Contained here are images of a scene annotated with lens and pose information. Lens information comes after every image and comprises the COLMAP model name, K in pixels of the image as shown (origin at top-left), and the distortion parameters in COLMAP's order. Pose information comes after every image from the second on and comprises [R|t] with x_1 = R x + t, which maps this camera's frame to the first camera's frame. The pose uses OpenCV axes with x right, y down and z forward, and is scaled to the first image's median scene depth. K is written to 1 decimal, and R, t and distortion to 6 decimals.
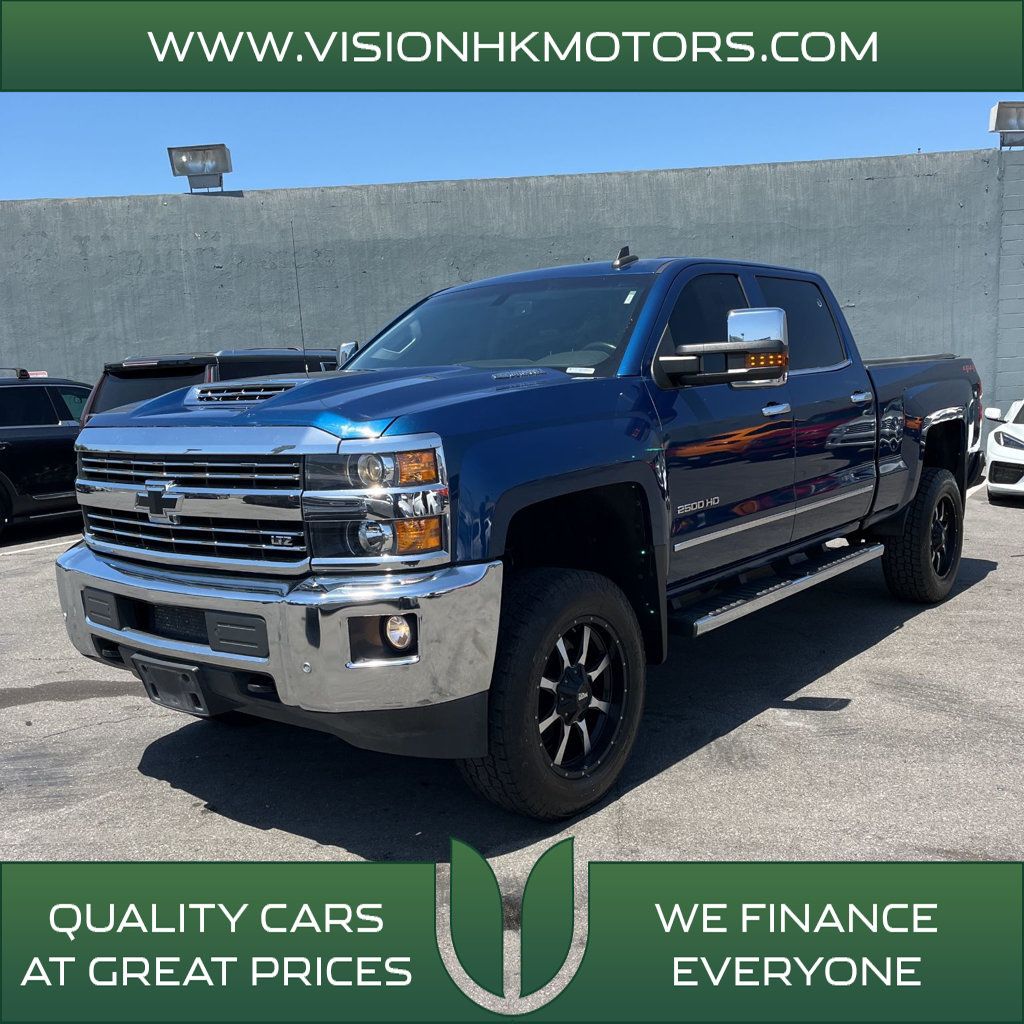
lens RADIAL K [[1047.2, 0, 512.7], [0, 1047.2, 512.8], [0, 0, 1]] dist [0.057727, -0.017951]
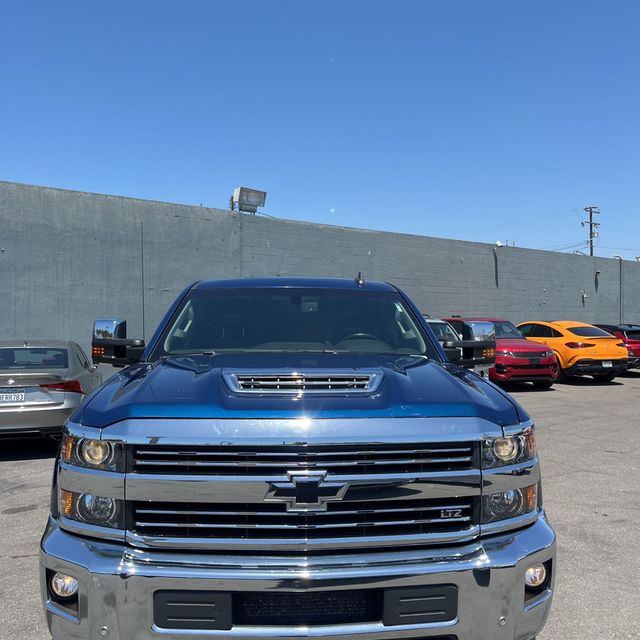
lens RADIAL K [[658.8, 0, 319.4], [0, 658.8, 311.2], [0, 0, 1]] dist [0.092889, -0.187533]
pose [[0.738637, 0.051240, 0.672153, -0.187347], [0.047816, 0.990613, -0.128063, -0.024745], [-0.672405, 0.126732, 0.729253, 0.113525]]
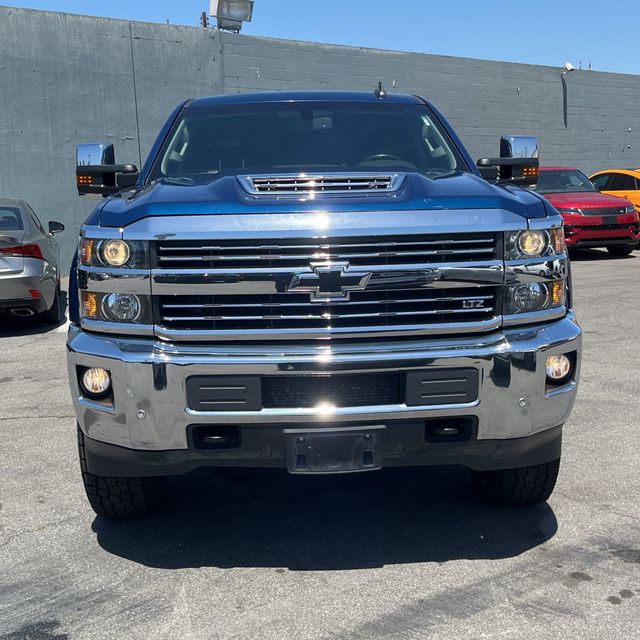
lens RADIAL K [[891.8, 0, 312.0], [0, 891.8, 318.7], [0, 0, 1]] dist [0.077511, -0.185965]
pose [[0.750601, -0.072203, 0.656799, -0.227100], [0.071949, 0.997032, 0.027381, 0.000346], [-0.656827, 0.026704, 0.753568, 0.076318]]
